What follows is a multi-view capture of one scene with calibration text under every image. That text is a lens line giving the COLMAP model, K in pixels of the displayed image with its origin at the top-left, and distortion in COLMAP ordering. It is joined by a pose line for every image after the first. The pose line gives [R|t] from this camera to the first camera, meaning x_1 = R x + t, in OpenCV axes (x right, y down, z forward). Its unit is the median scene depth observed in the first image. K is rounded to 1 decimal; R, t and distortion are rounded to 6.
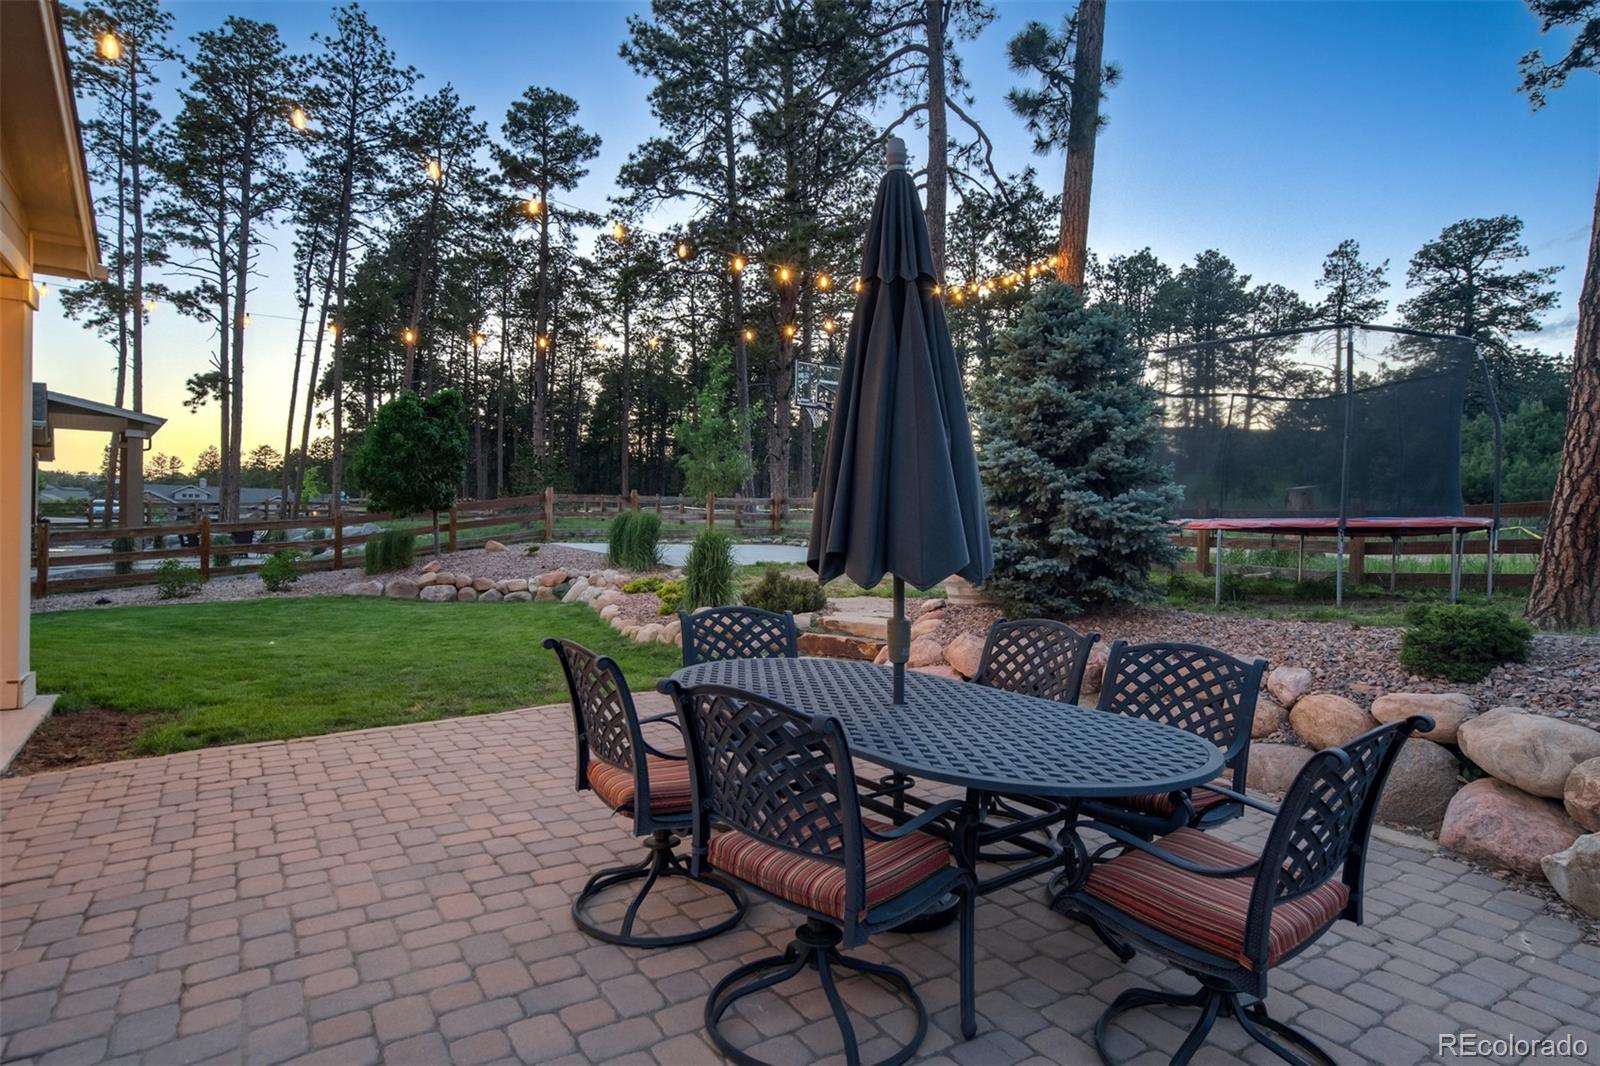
lens RADIAL K [[871.6, 0, 801.9], [0, 871.6, 526.4], [0, 0, 1]] dist [0.000396, 0.008794]
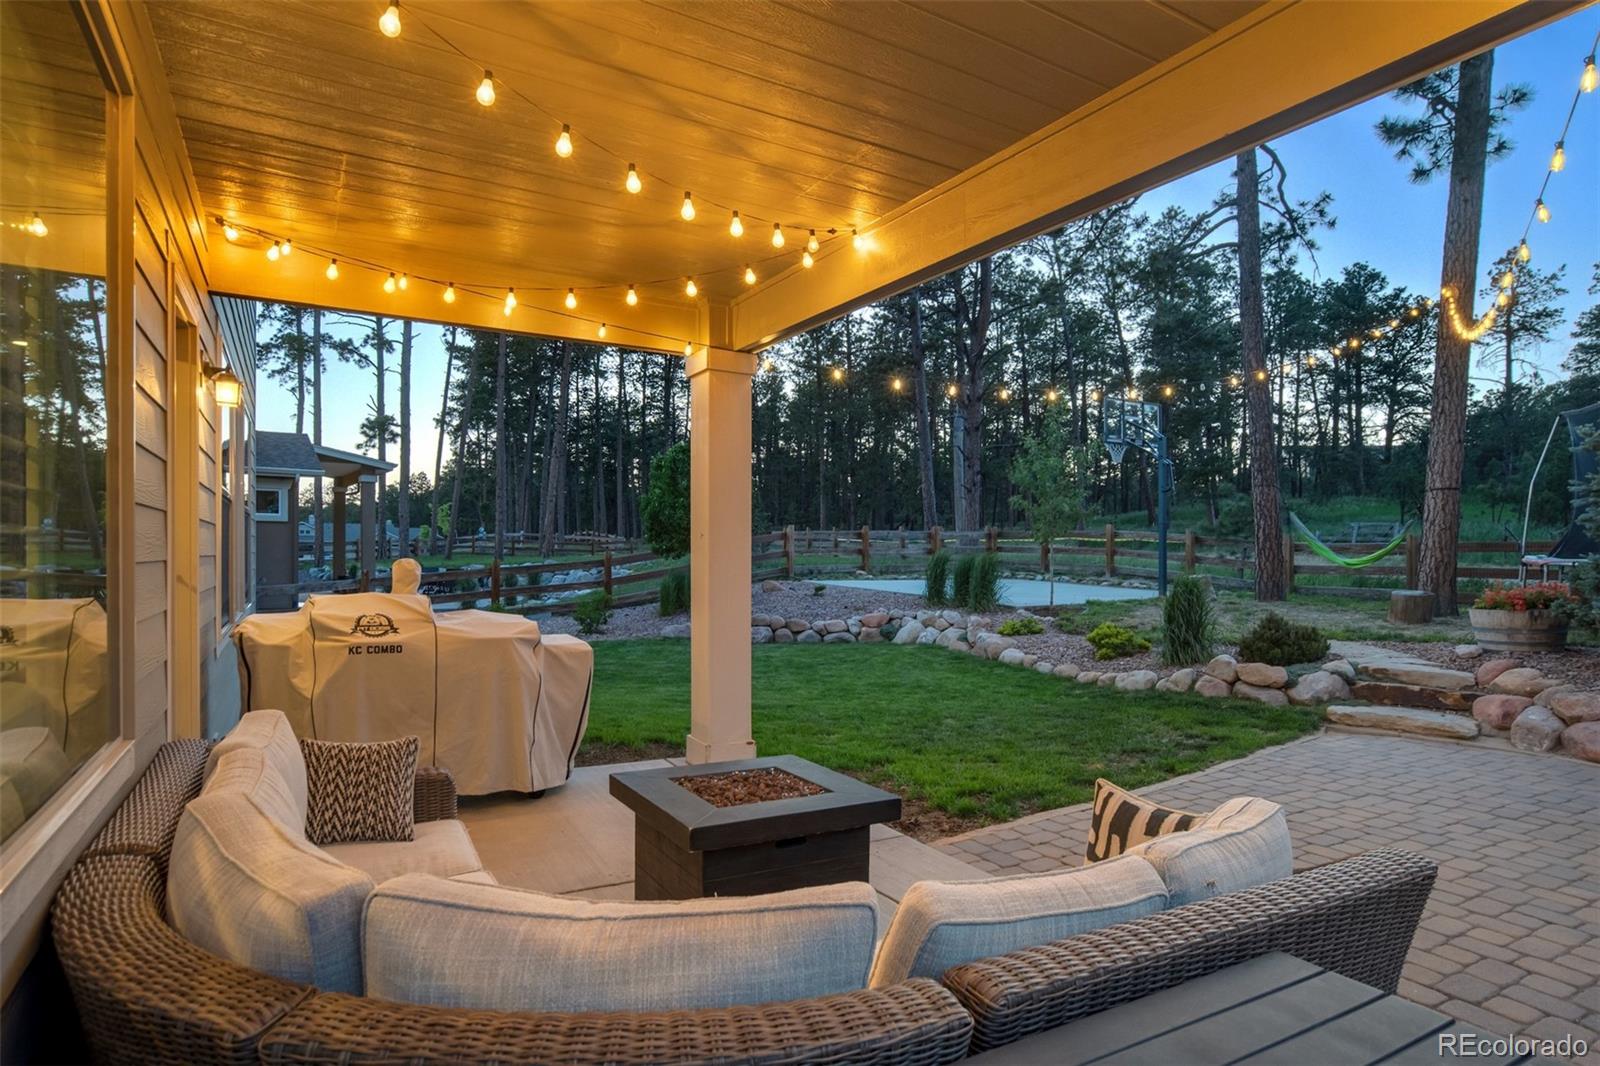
lens RADIAL K [[871.6, 0, 795.6], [0, 871.6, 546.6], [0, 0, 1]] dist [0.000396, 0.008794]
pose [[0.997619, -0.015086, -0.067291, -0.115883], [0.014789, 0.999879, -0.004900, -0.008087], [0.067357, 0.003893, 0.997721, -0.007238]]
